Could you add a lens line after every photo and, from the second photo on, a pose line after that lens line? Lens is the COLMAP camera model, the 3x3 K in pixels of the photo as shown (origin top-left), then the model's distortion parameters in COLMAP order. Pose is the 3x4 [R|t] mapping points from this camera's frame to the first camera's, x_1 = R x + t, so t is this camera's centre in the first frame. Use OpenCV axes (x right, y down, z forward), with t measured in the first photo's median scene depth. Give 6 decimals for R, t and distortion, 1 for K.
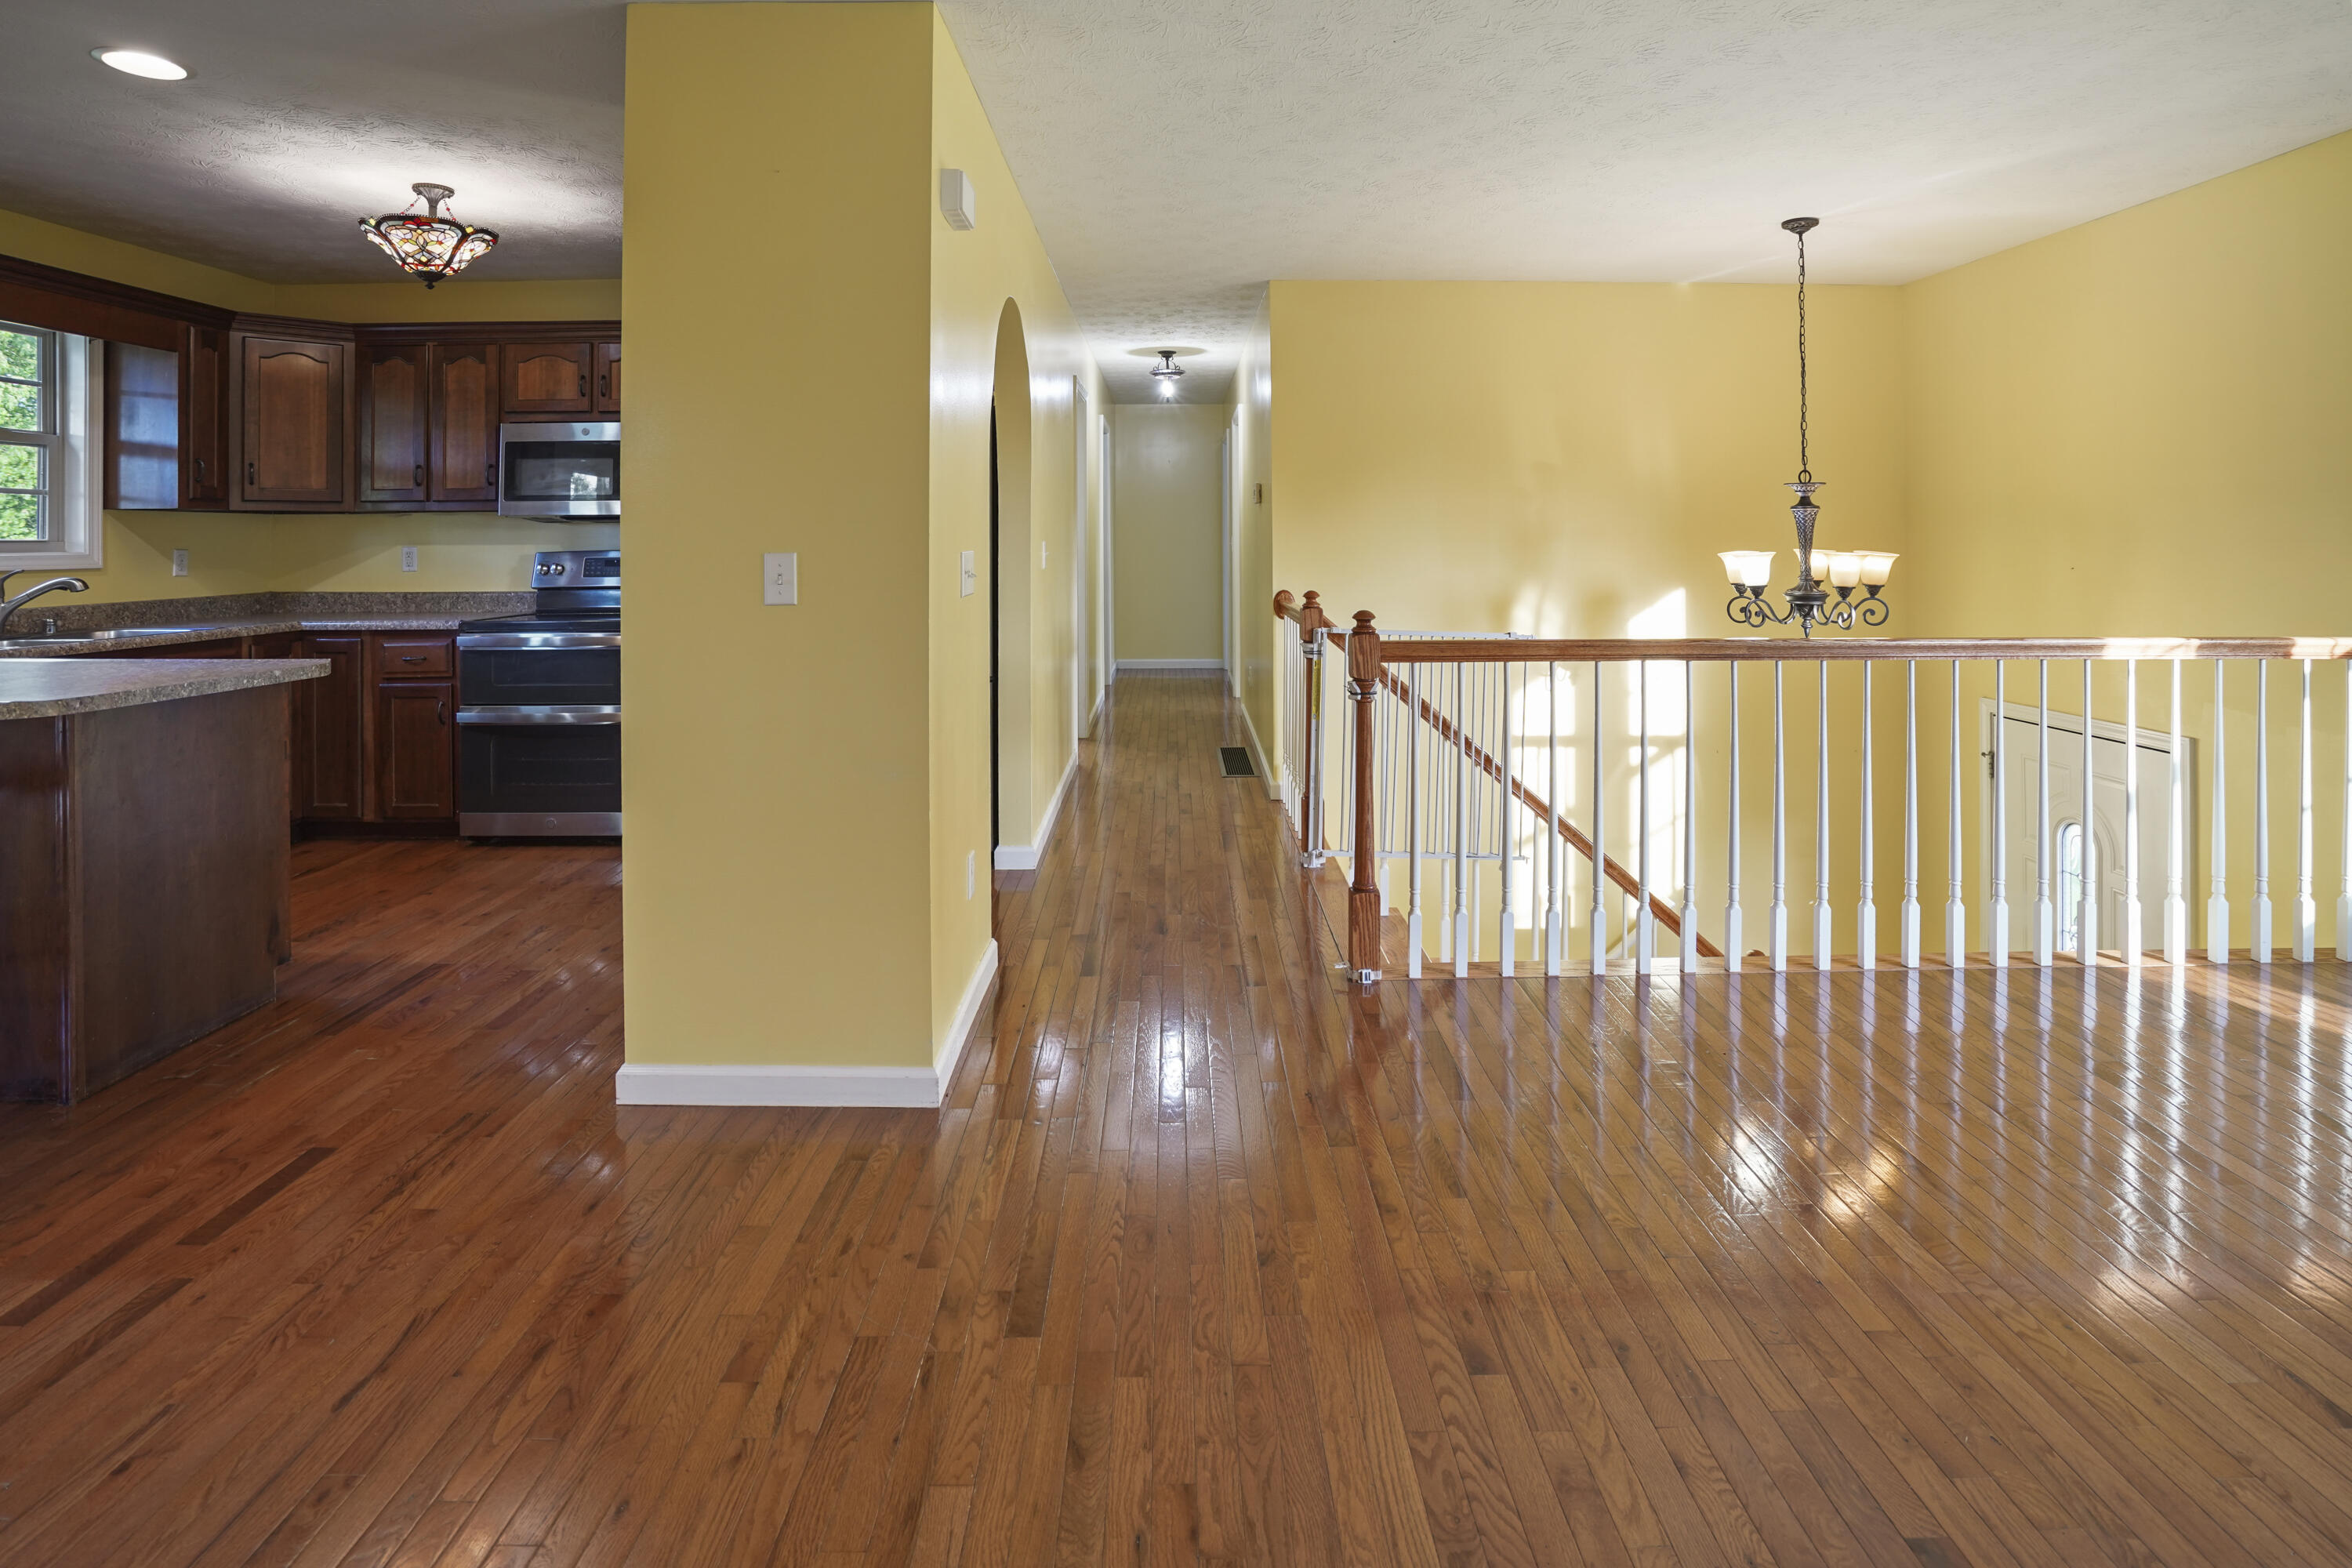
lens RADIAL K [[1161.6, 0, 1160.7], [0, 1161.6, 528.6], [0, 0, 1]] dist [-0.044609, 0.009966]
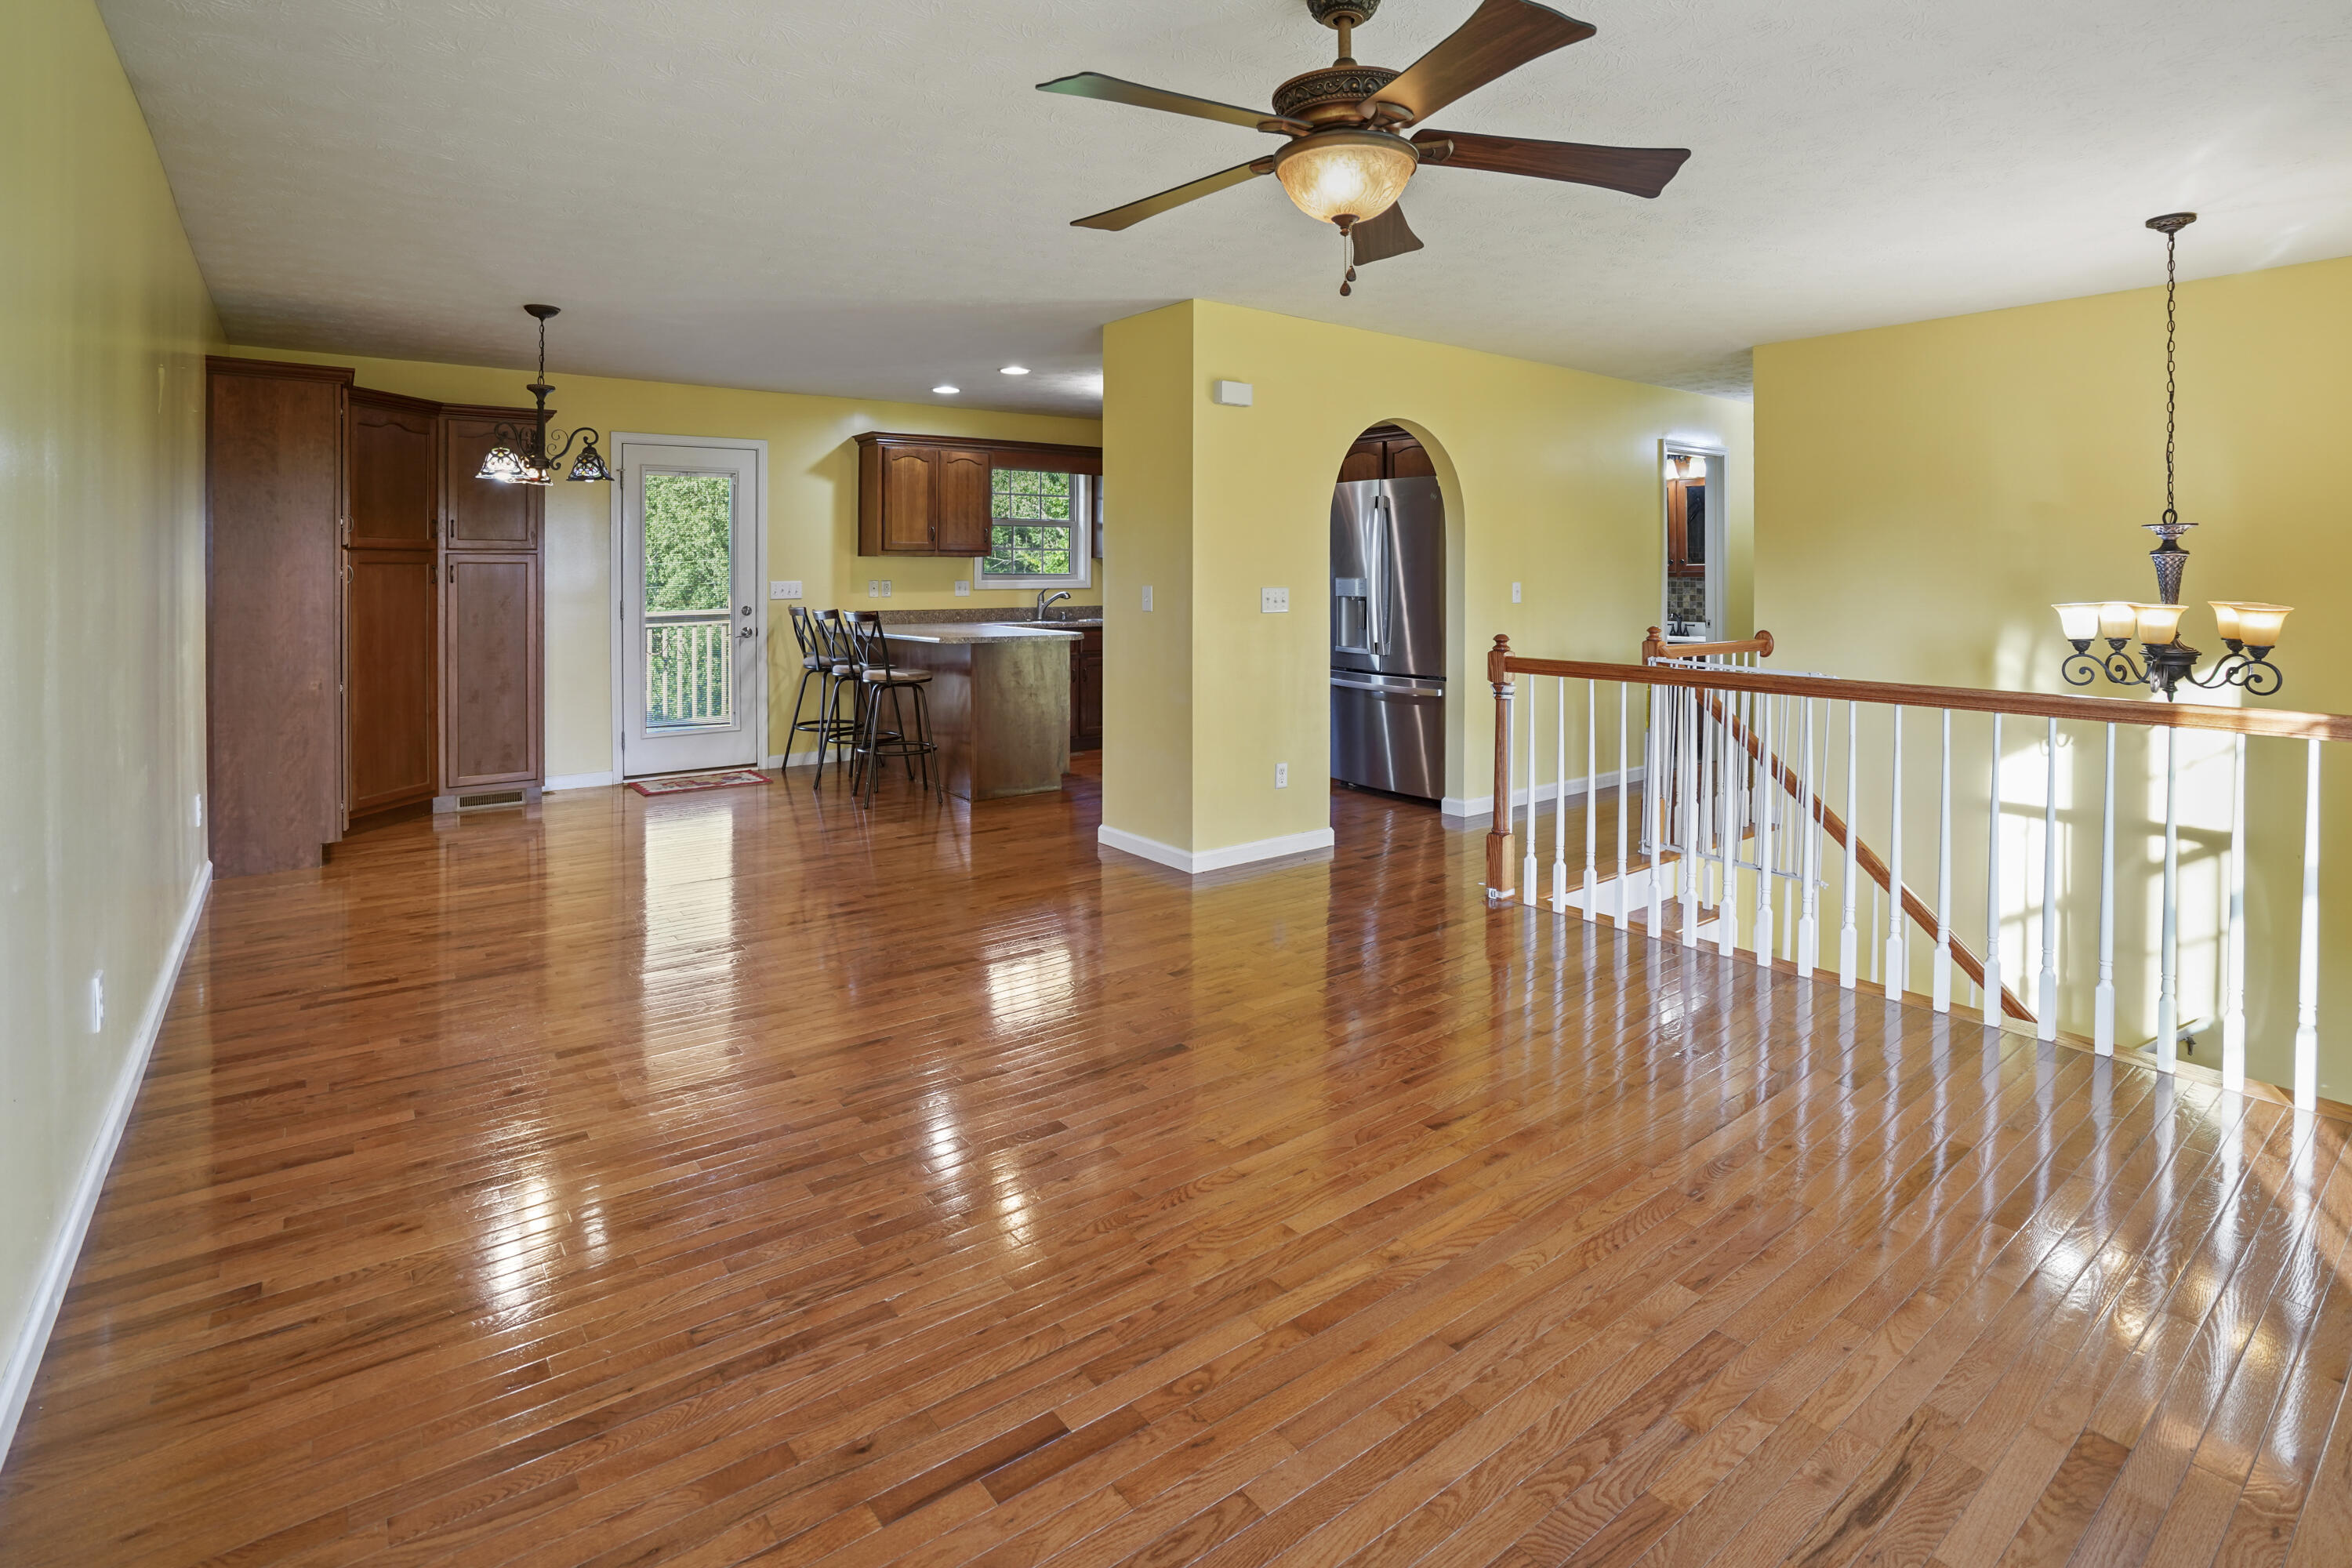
lens RADIAL K [[1161.6, 0, 1188.4], [0, 1161.6, 544.4], [0, 0, 1]] dist [-0.044609, 0.009966]
pose [[0.614997, -0.010860, -0.788455, 0.814086], [-0.000945, 0.999894, -0.014510, -0.012751], [0.788529, 0.009668, 0.614921, -0.124354]]
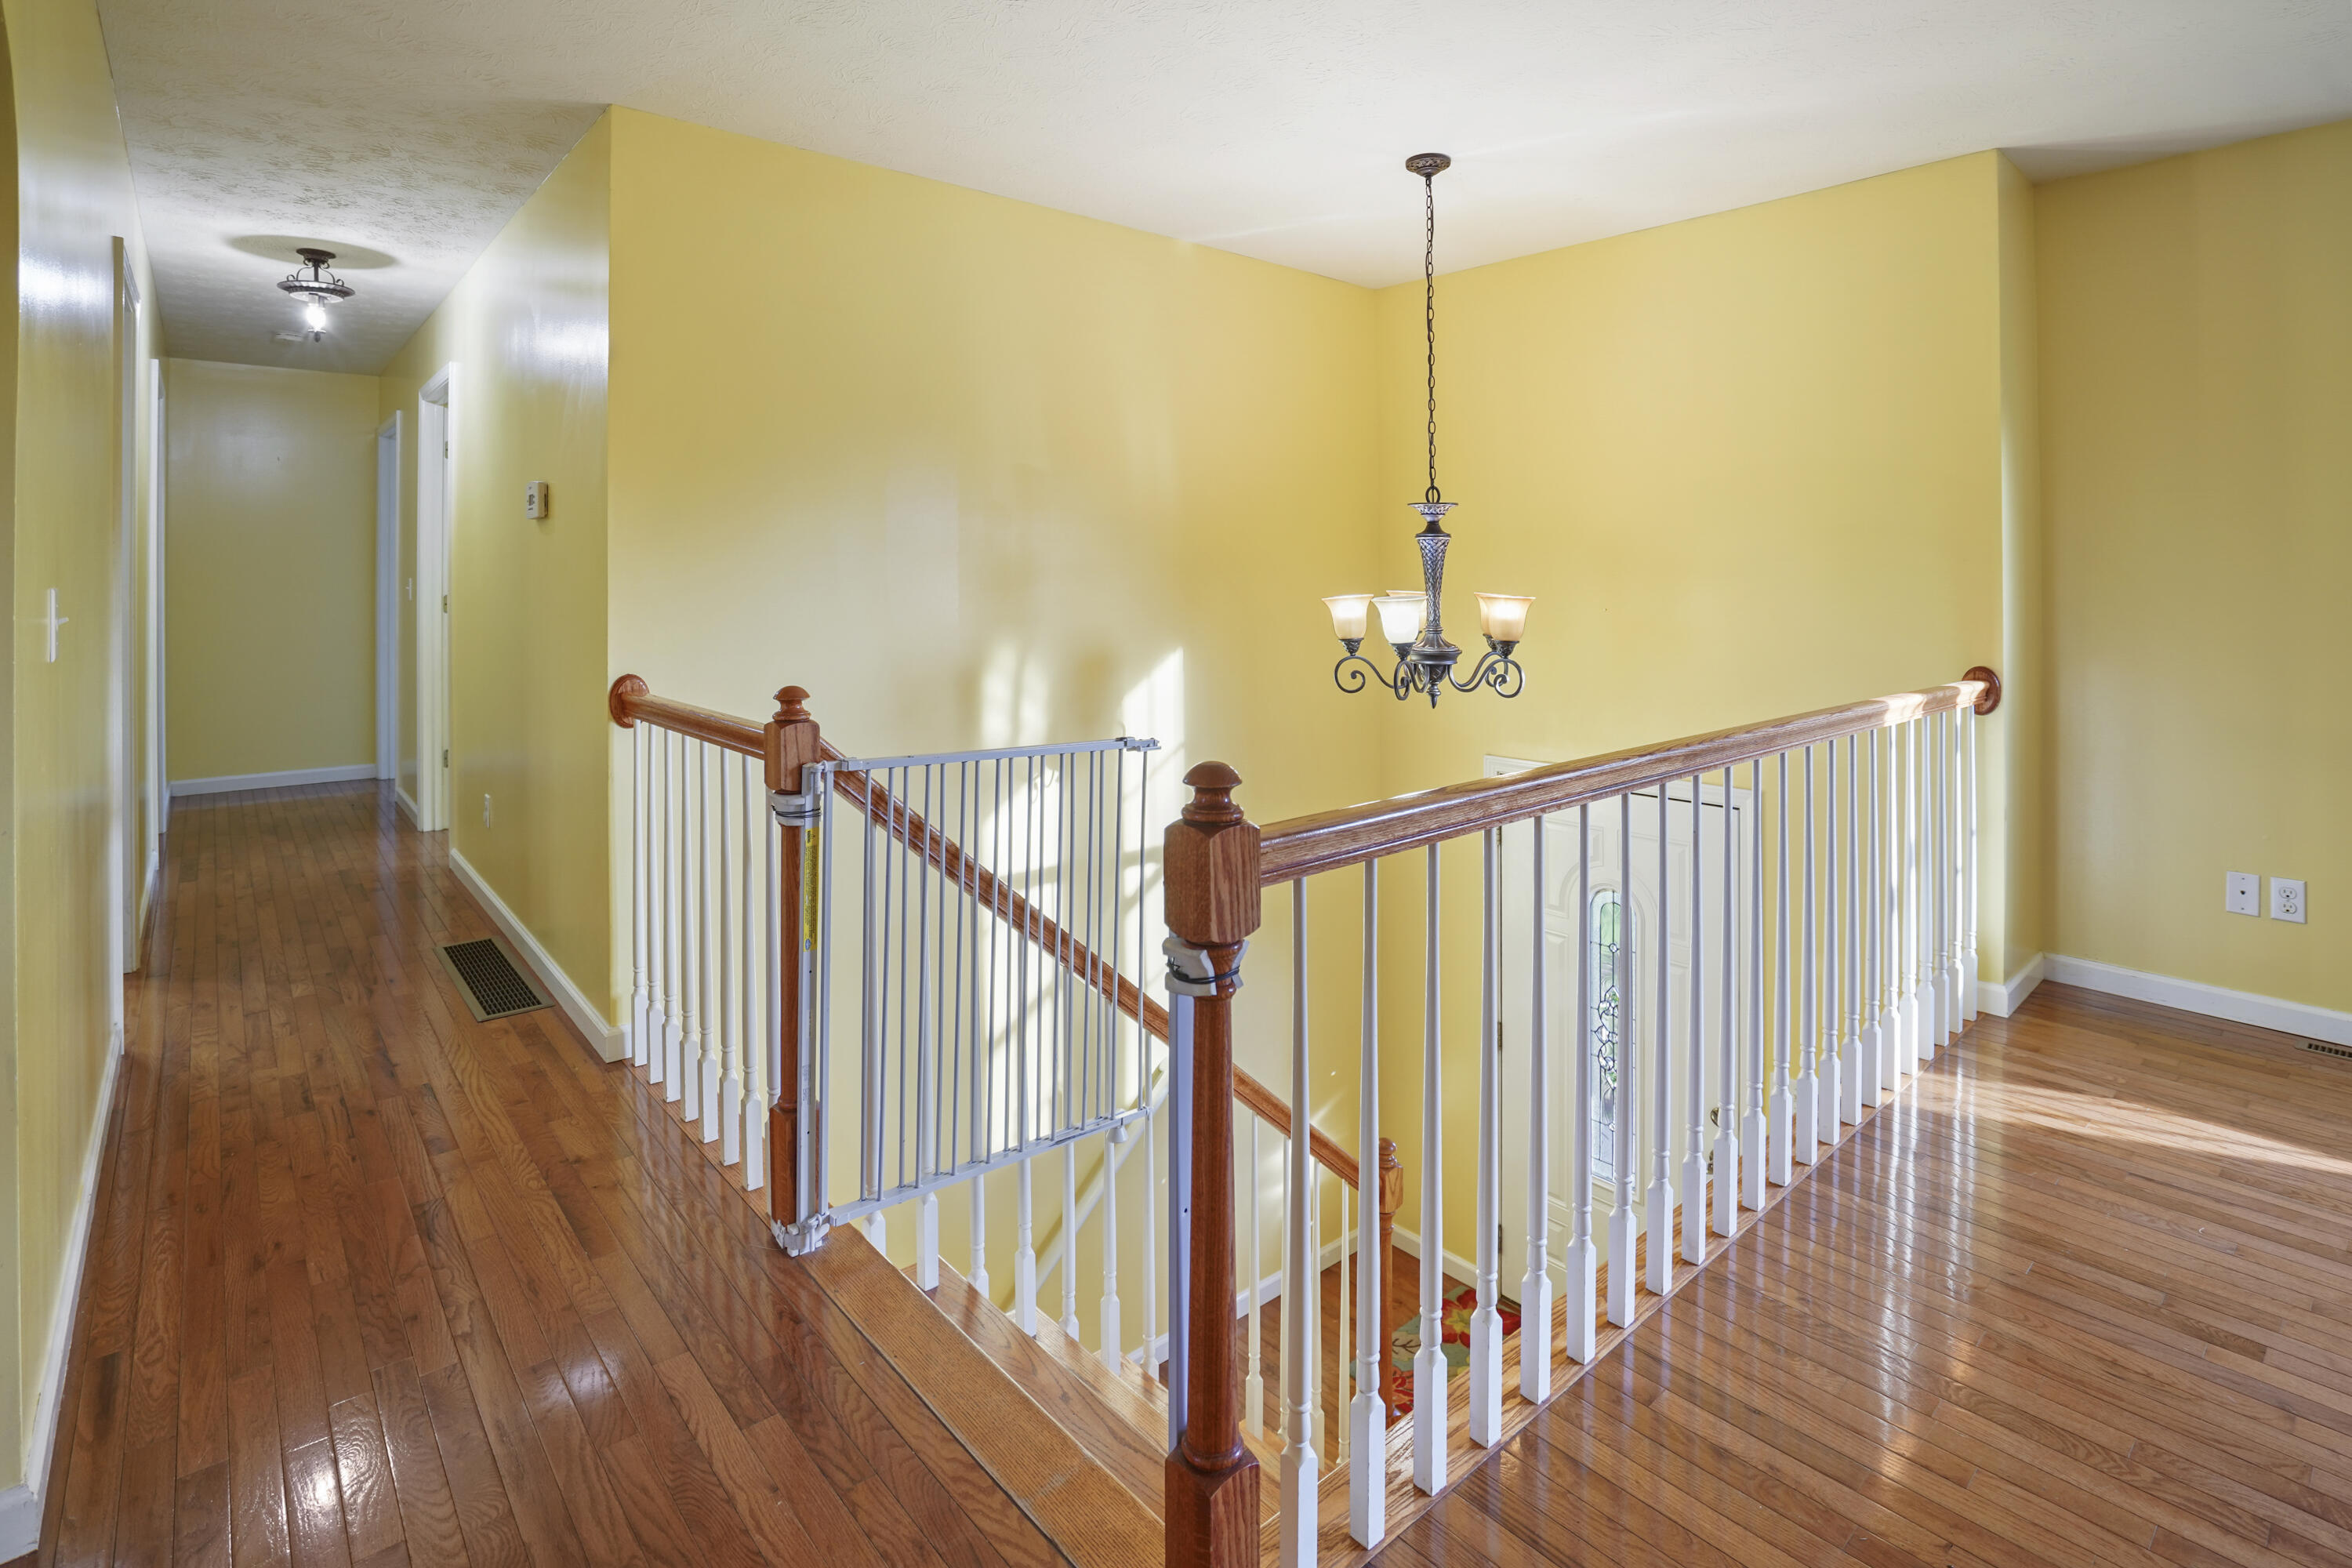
lens RADIAL K [[1161.6, 0, 1176.7], [0, 1161.6, 556.6], [0, 0, 1]] dist [-0.044609, 0.009966]
pose [[0.754231, 0.008397, 0.656556, -0.071489], [-0.002799, 0.999950, -0.009573, 0.002984], [-0.656604, 0.005383, 0.754217, 0.543722]]
